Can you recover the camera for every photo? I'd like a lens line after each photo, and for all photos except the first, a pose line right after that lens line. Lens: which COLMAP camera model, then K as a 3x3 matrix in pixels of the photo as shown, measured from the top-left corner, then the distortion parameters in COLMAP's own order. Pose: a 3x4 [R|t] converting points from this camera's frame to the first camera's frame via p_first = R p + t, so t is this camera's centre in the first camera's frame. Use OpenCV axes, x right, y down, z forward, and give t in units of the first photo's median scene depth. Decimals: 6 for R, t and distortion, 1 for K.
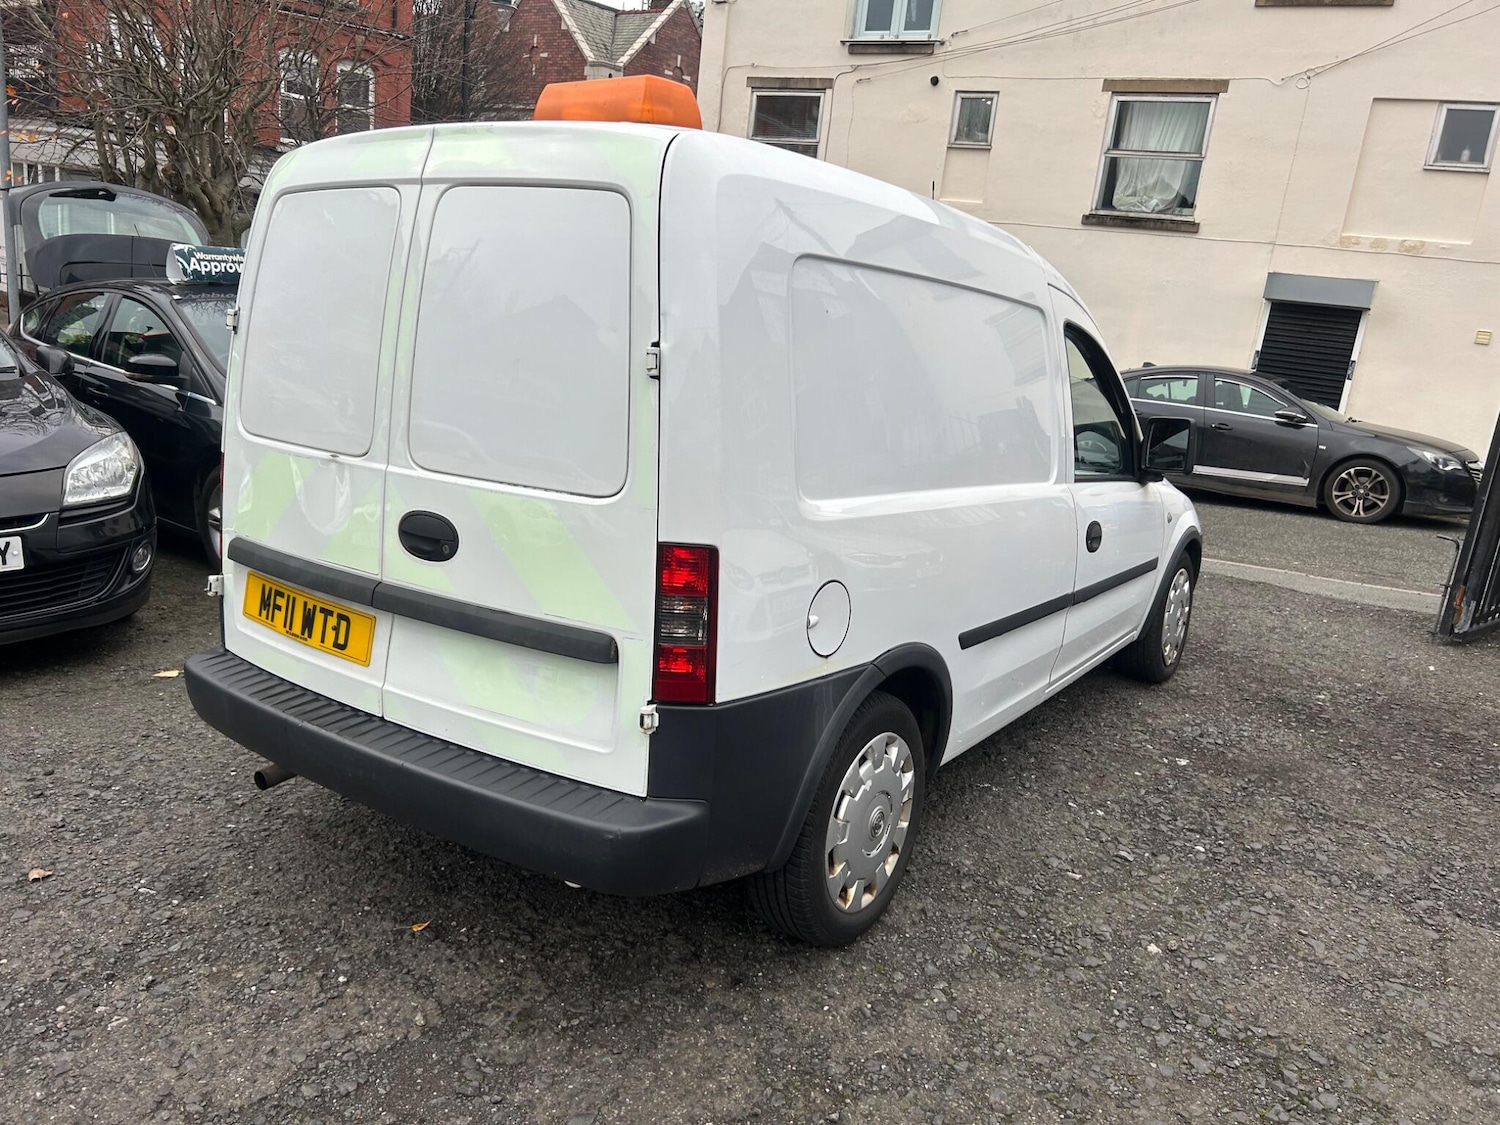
lens RADIAL K [[1128.7, 0, 751.0], [0, 1128.7, 573.1], [0, 0, 1]] dist [0.051181, -0.058868]
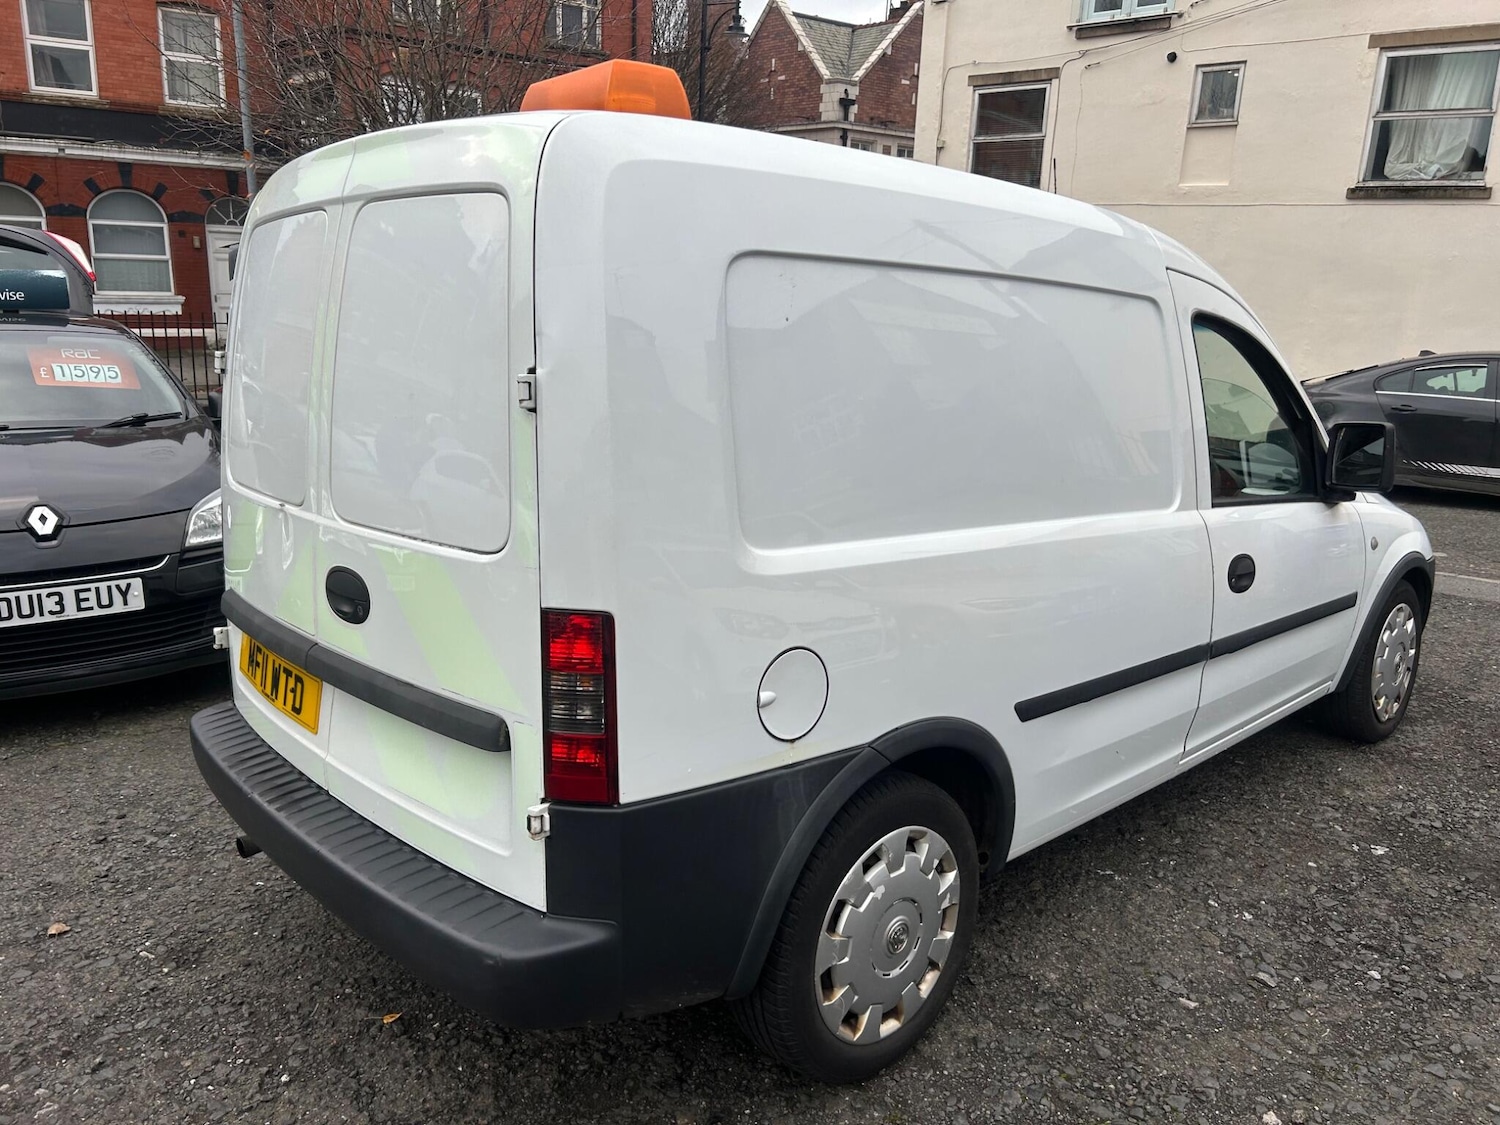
lens RADIAL K [[1127.5, 0, 750.2], [0, 1127.5, 574.5], [0, 0, 1]] dist [0.044914, -0.048795]
pose [[0.974534, -0.006203, -0.224152, 0.046193], [0.003930, 0.999936, -0.010583, -0.007856], [0.224203, 0.009432, 0.974497, 0.041545]]
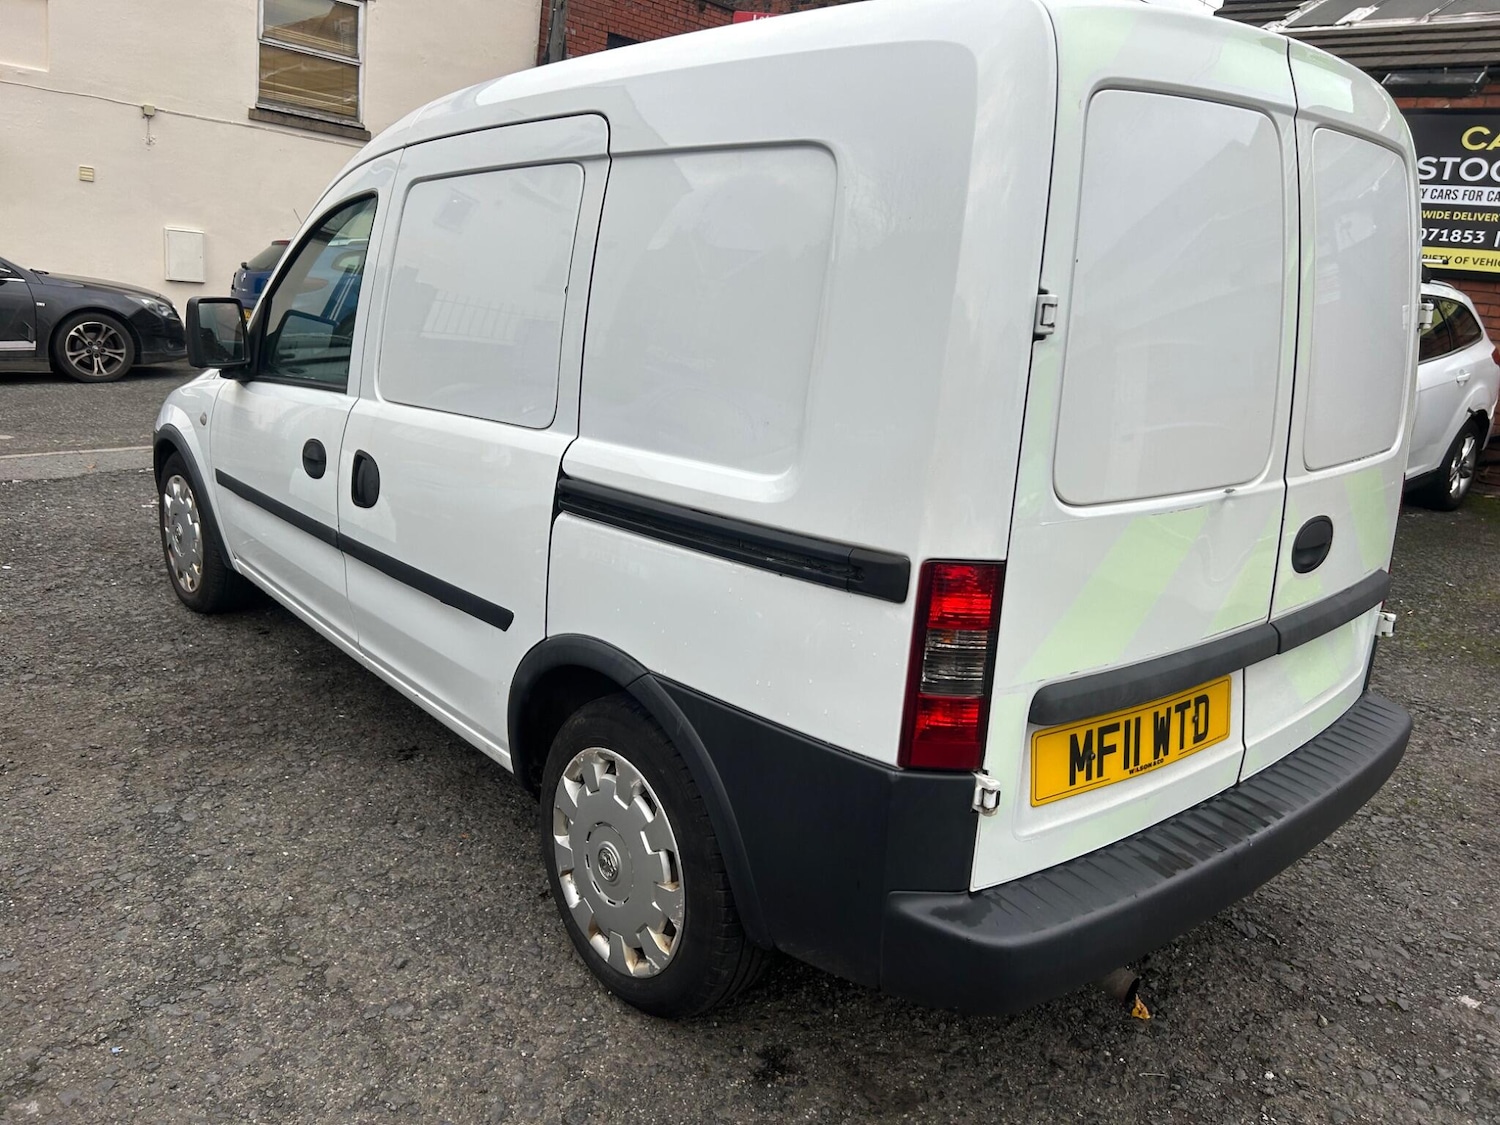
lens RADIAL K [[1127.5, 0, 746.2], [0, 1127.5, 569.7], [0, 0, 1]] dist [0.044914, -0.048795]
pose [[0.252937, -0.310114, 0.916435, -0.247170], [0.168061, 0.946919, 0.274044, -0.067223], [-0.952774, 0.084702, 0.291629, 0.239410]]
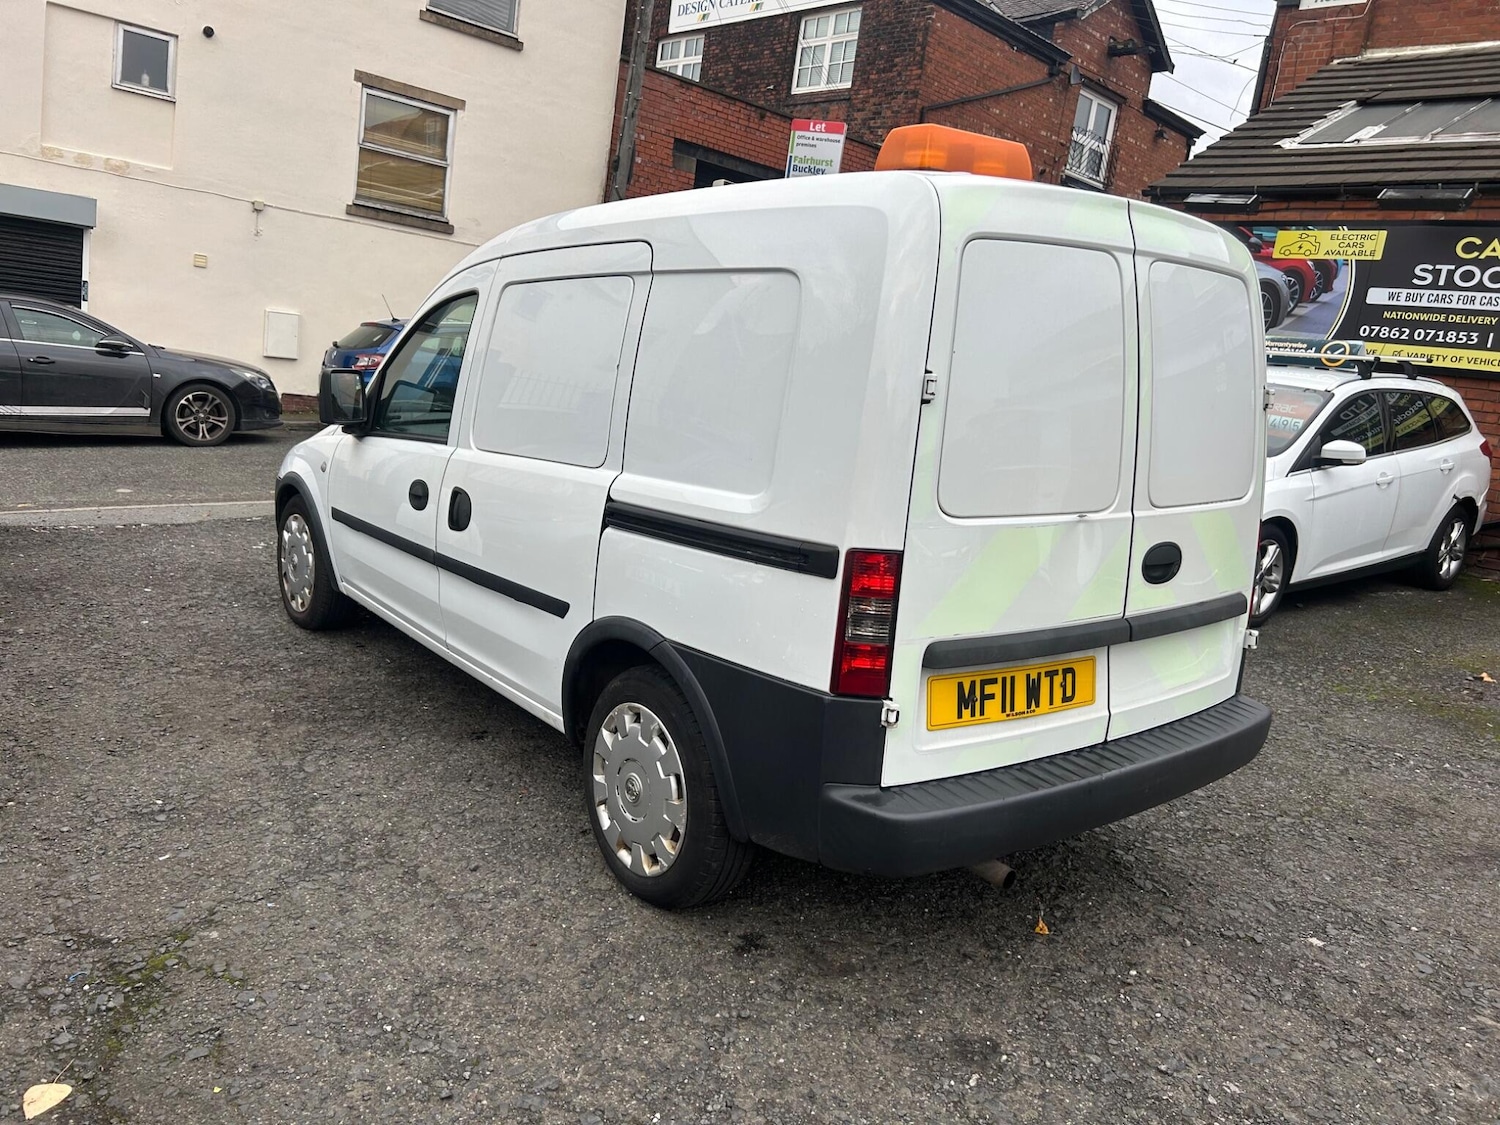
lens RADIAL K [[1127.5, 0, 747.4], [0, 1127.5, 572.0], [0, 0, 1]] dist [0.044914, -0.048795]
pose [[0.302147, -0.237489, 0.923204, -0.308121], [0.151549, 0.968119, 0.199444, -0.066272], [-0.941138, 0.079649, 0.328506, 0.209966]]
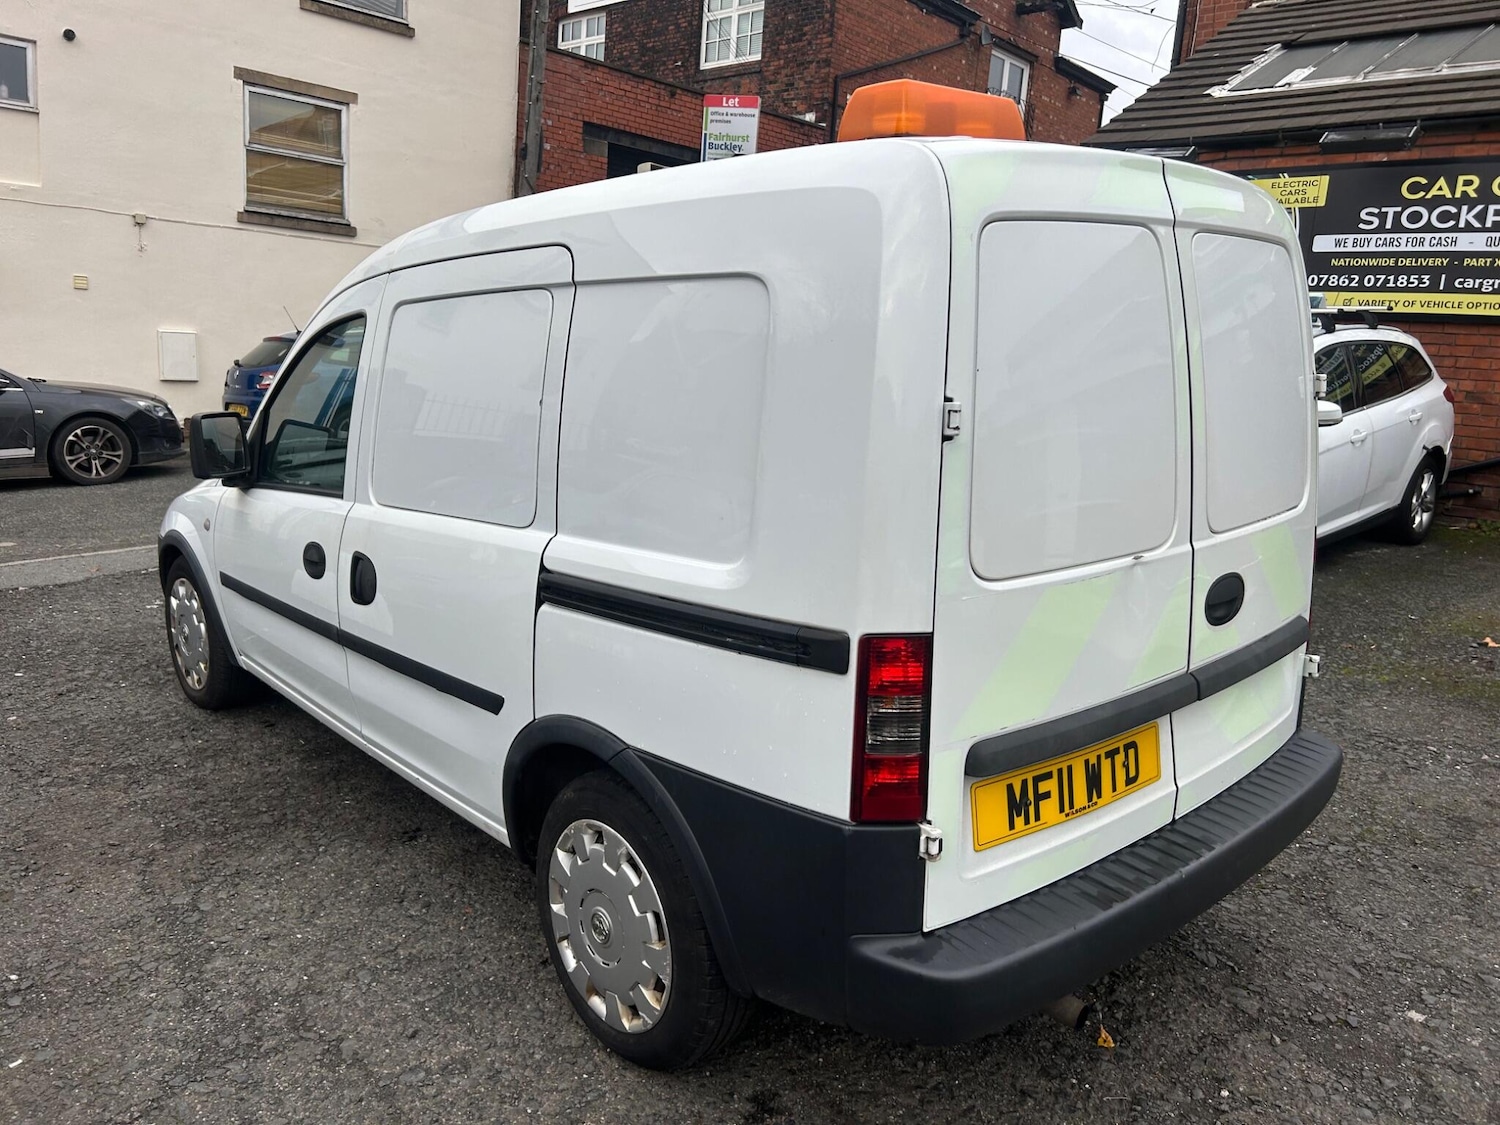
lens RADIAL K [[1127.5, 0, 755.7], [0, 1127.5, 572.4], [0, 0, 1]] dist [0.044914, -0.048795]
pose [[0.229829, -0.274305, 0.933775, -0.261443], [0.214525, 0.950138, 0.226311, -0.073637], [-0.949293, 0.148306, 0.277214, 0.228262]]
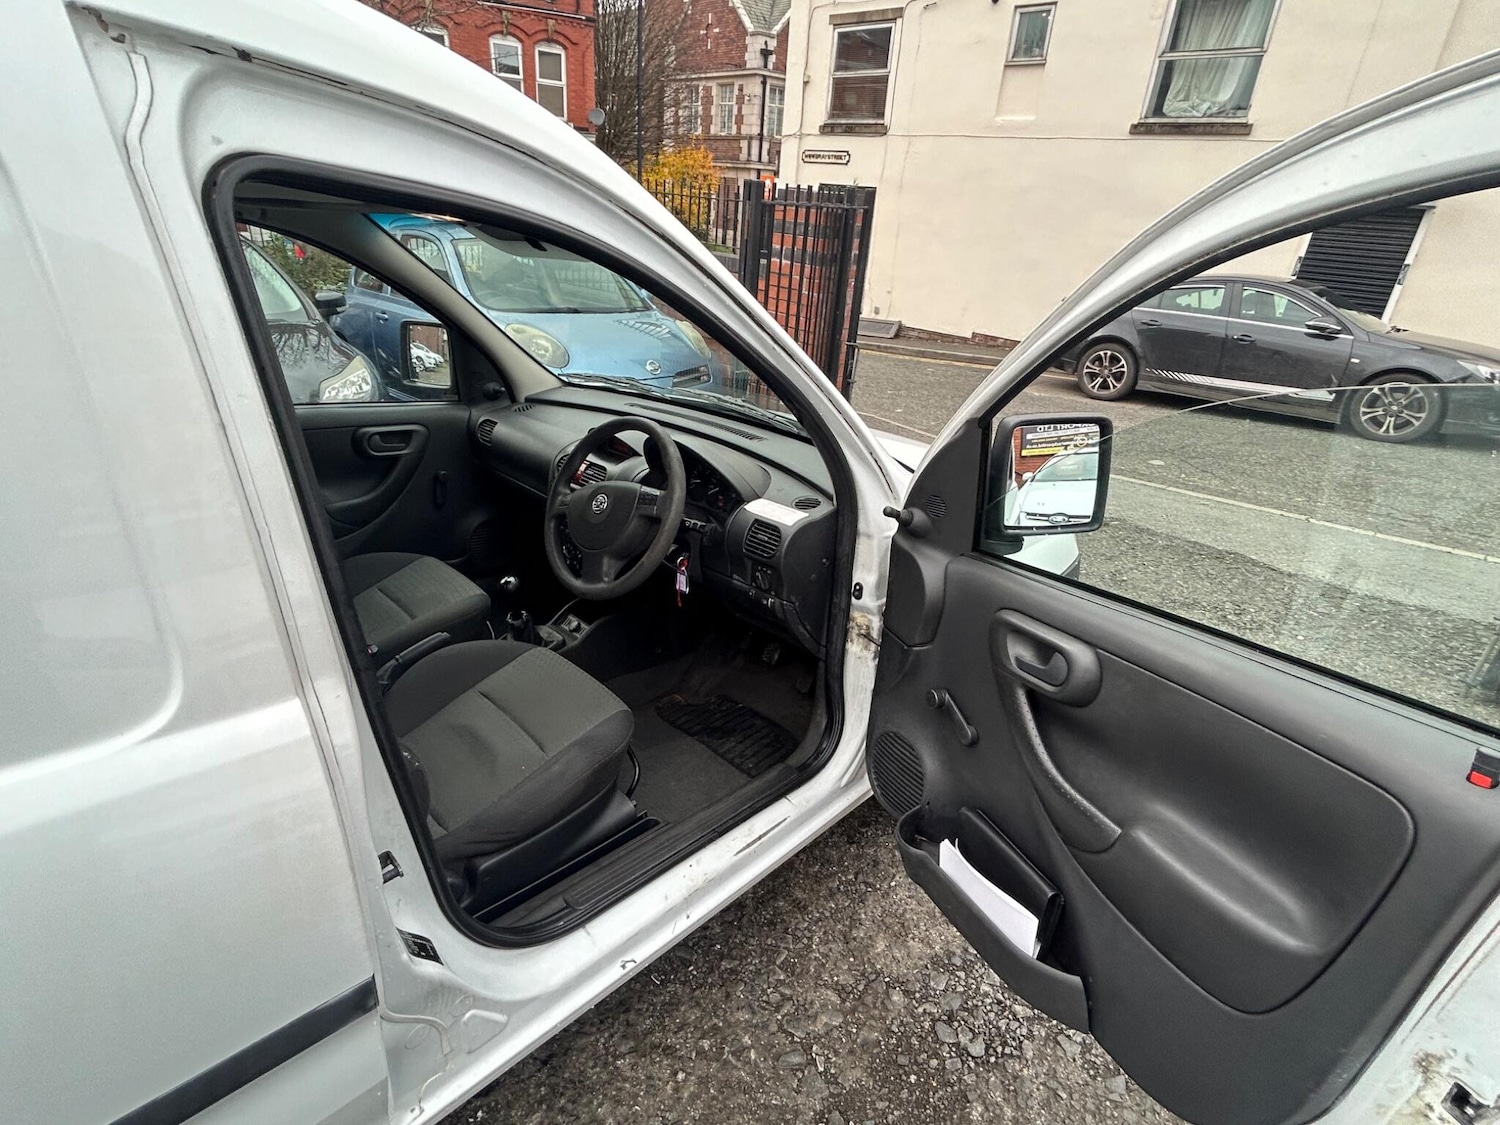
lens RADIAL K [[770.6, 0, 744.5], [0, 770.6, 560.8], [0, 0, 1]] dist [-0.003442, 0.004505]
pose [[0.979737, 0.045316, -0.195094, 0.136650], [-0.012349, 0.985882, 0.166986, -0.047802], [0.199907, -0.161194, 0.966465, 0.251740]]
